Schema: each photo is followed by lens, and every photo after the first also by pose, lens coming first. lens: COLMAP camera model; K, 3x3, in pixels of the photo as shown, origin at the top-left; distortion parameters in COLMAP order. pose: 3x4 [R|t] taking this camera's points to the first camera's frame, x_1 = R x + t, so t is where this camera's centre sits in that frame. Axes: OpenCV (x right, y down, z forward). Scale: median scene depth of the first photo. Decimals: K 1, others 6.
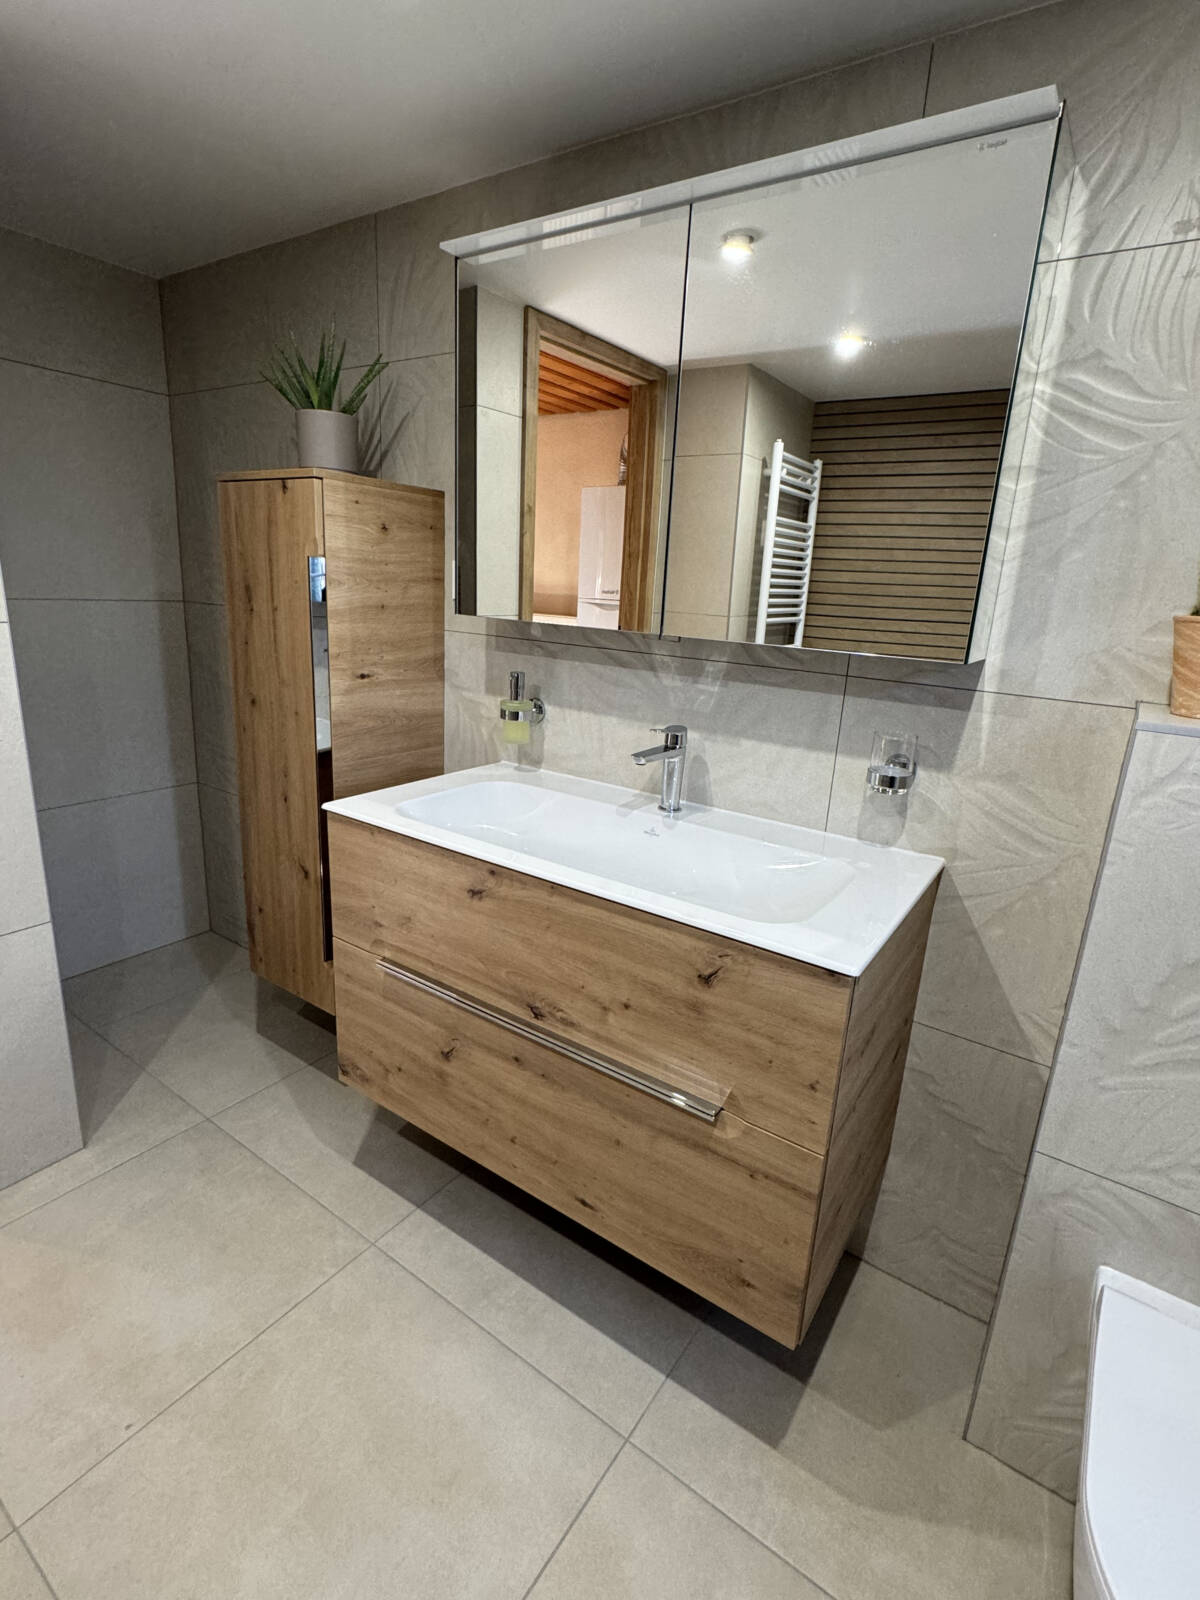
lens RADIAL K [[782.3, 0, 597.7], [0, 782.3, 794.1], [0, 0, 1]] dist [-0.000801, 0.001157]
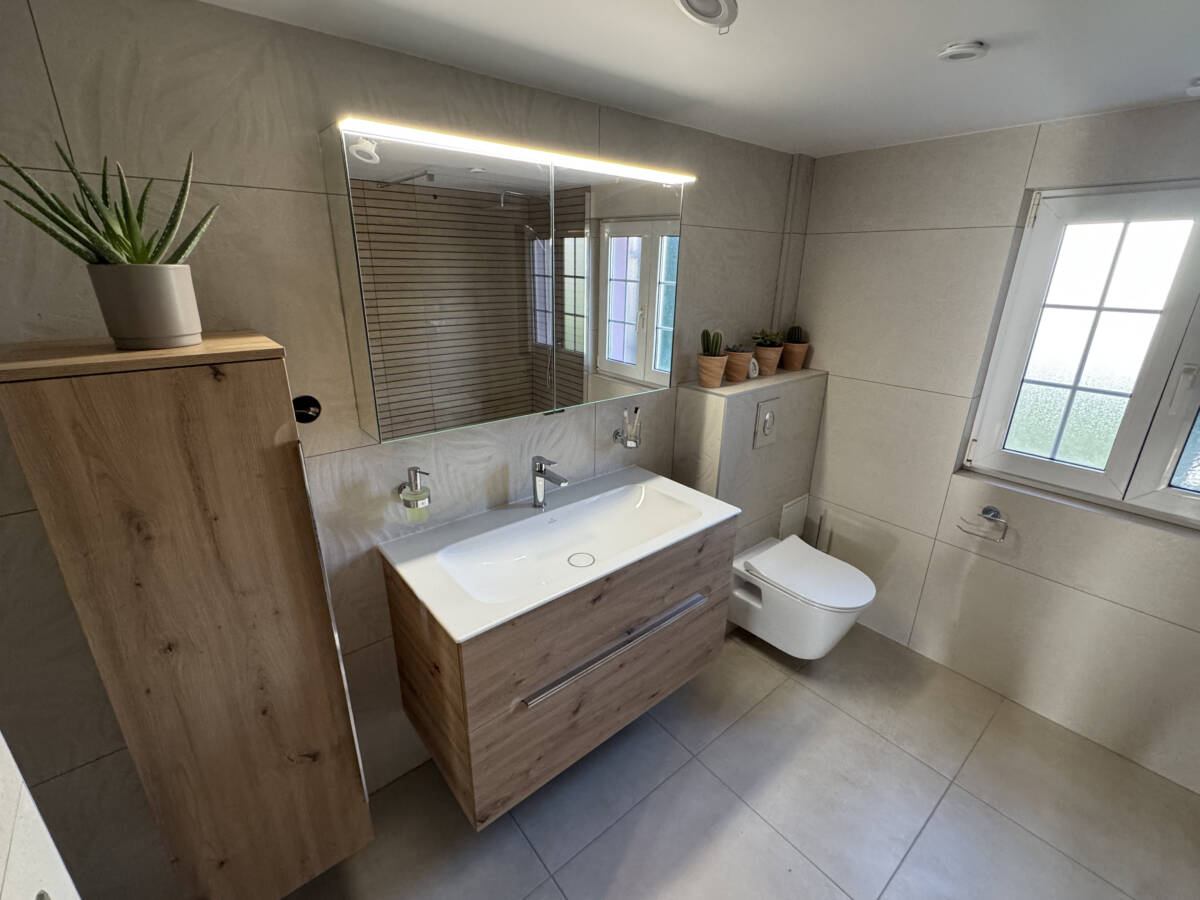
lens RADIAL K [[523.2, 0, 597.3], [0, 523.2, 444.3], [0, 0, 1]] dist [0.001498, -0.001215]
pose [[0.268638, -0.361354, 0.892893, -0.870036], [0.255006, 0.920573, 0.295834, -0.420020], [-0.928873, 0.148221, 0.339448, 0.512910]]
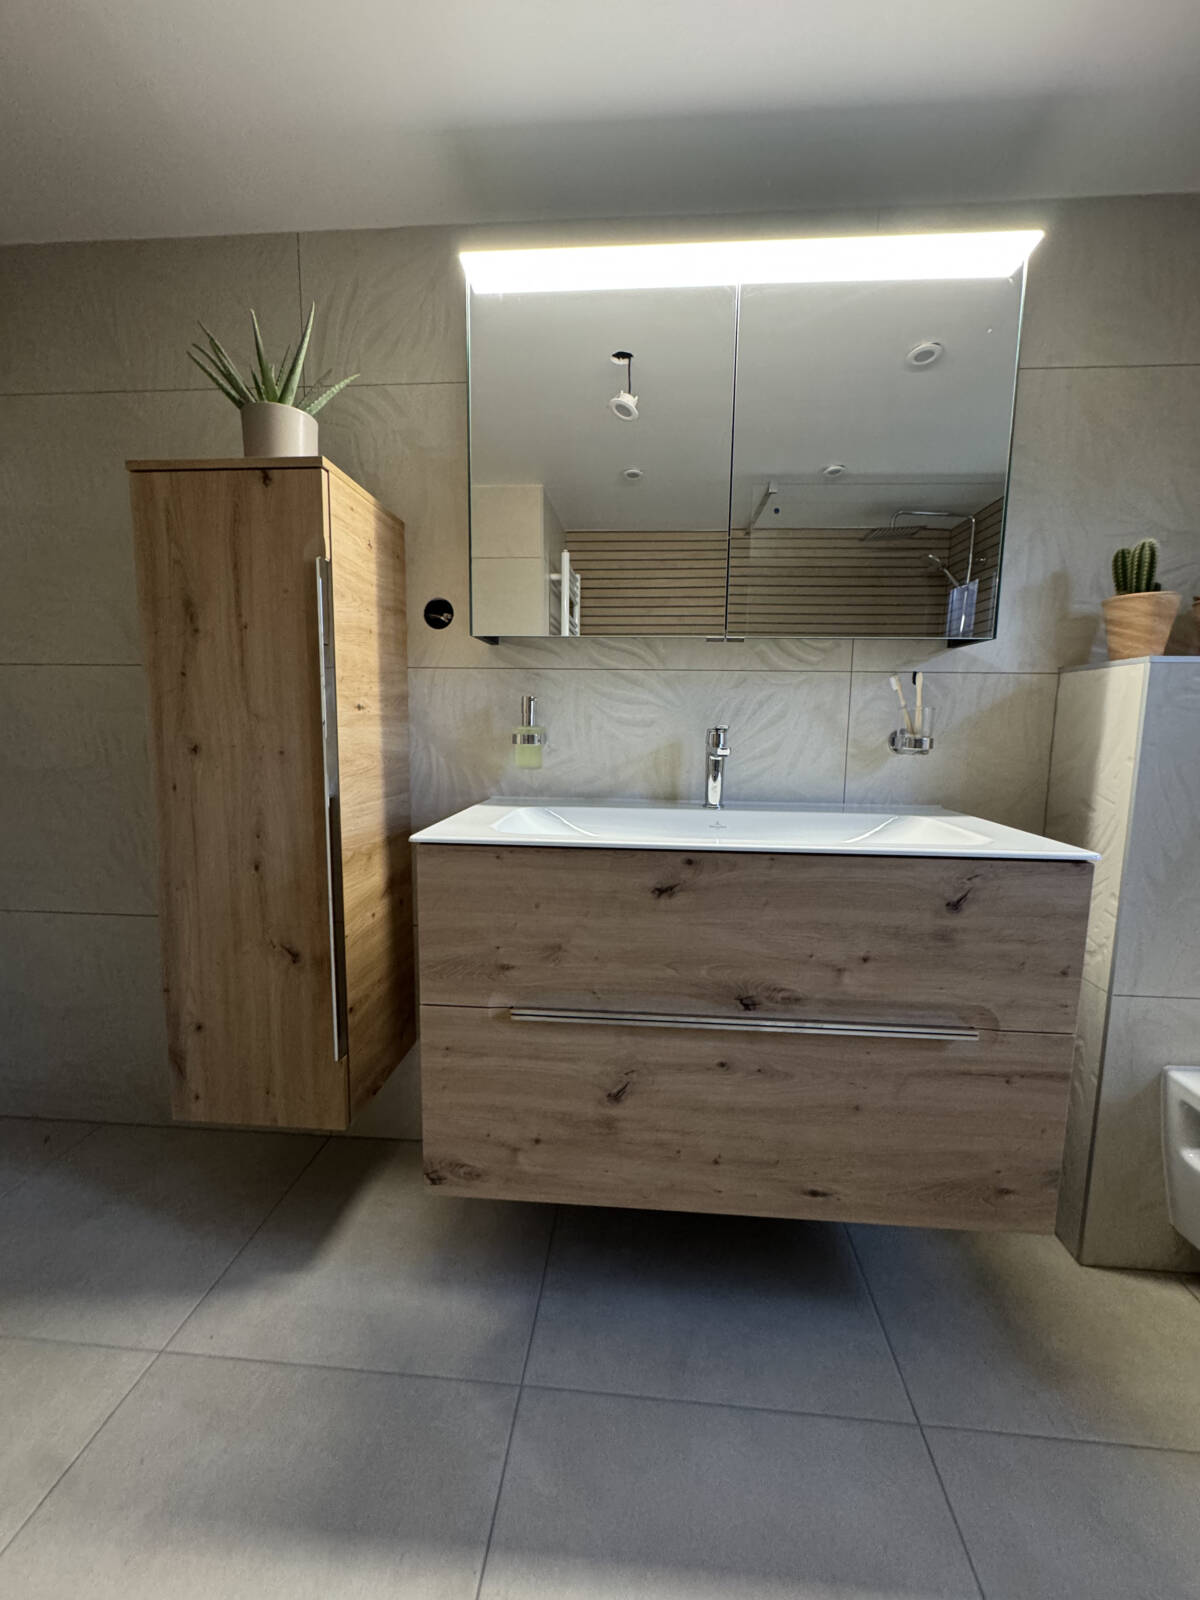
lens RADIAL K [[638.7, 0, 605.5], [0, 638.7, 798.7], [0, 0, 1]] dist [-0.002648, 0.000566]
pose [[0.862077, -0.098802, 0.497052, -0.501523], [0.163986, 0.982428, -0.089132, 0.066280], [-0.479512, 0.158348, 0.863131, 0.324027]]
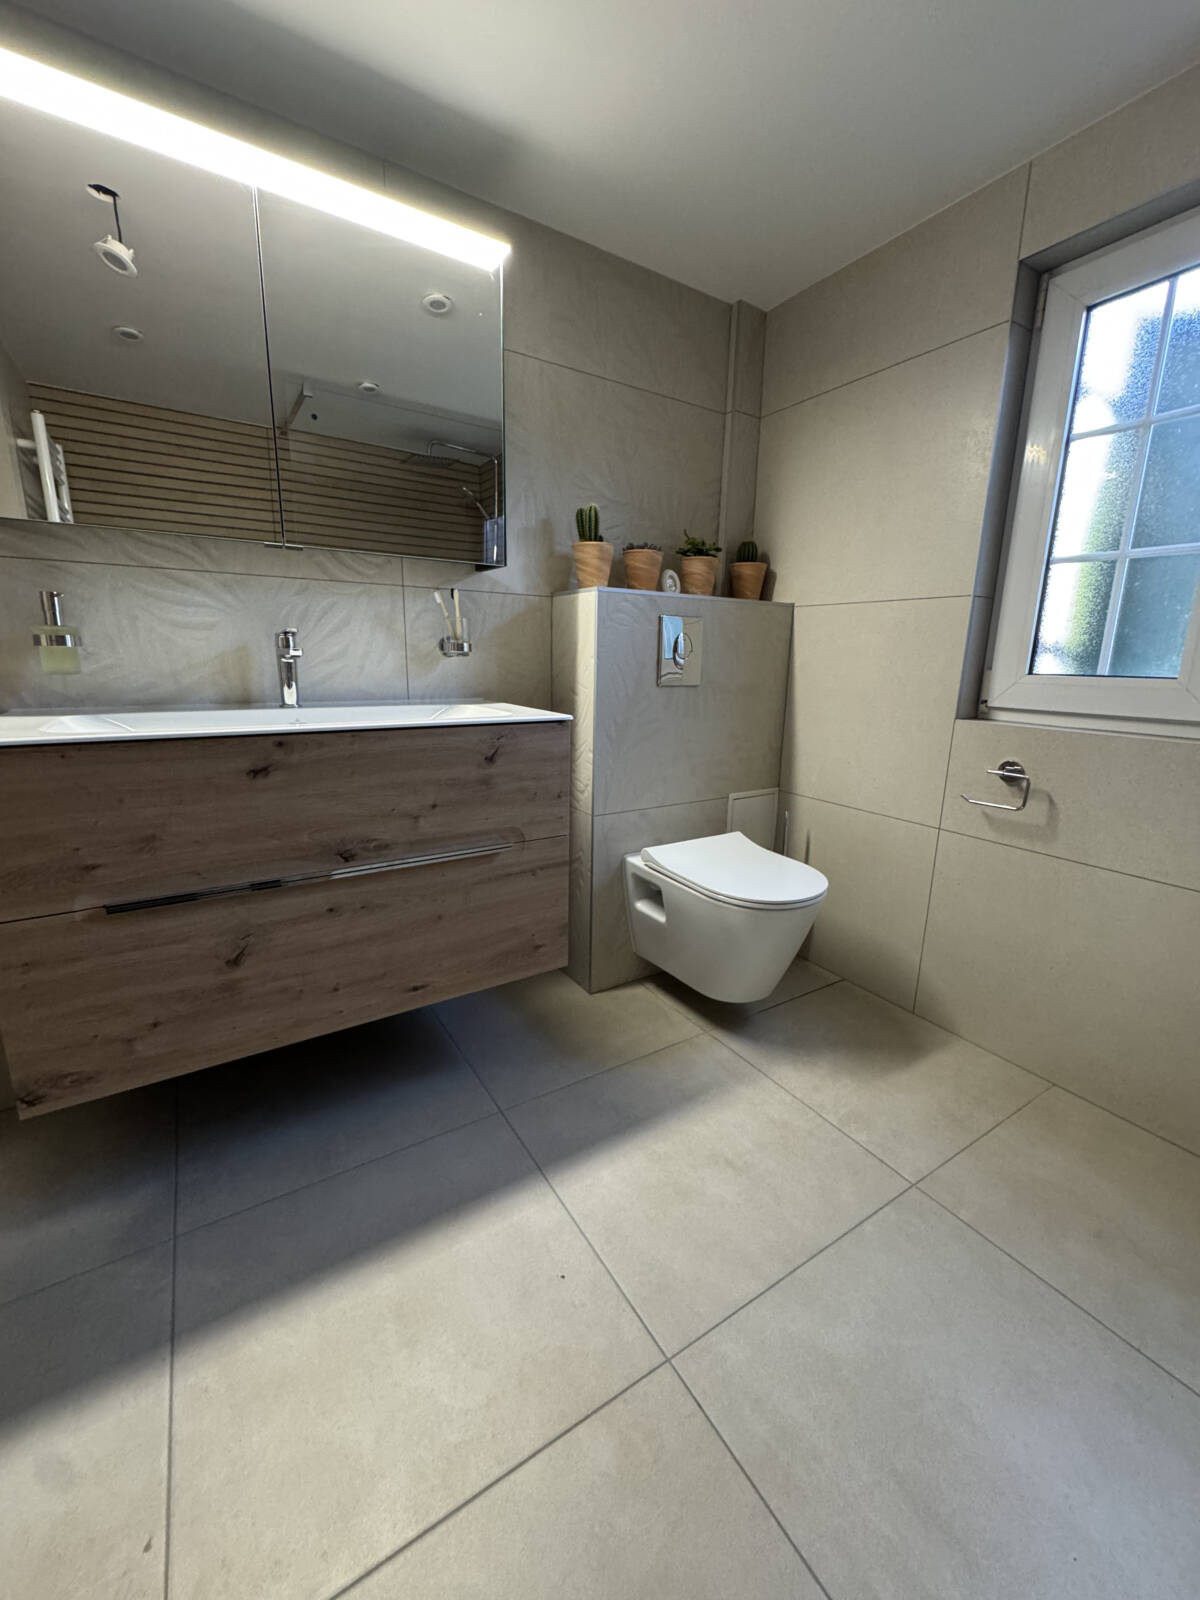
lens RADIAL K [[638.7, 0, 605.4], [0, 638.7, 798.3], [0, 0, 1]] dist [-0.002648, 0.000566]
pose [[0.382349, -0.246457, 0.890544, -0.646939], [0.246528, 0.956047, 0.158740, 0.121213], [-0.890524, 0.158850, 0.426302, 0.205535]]
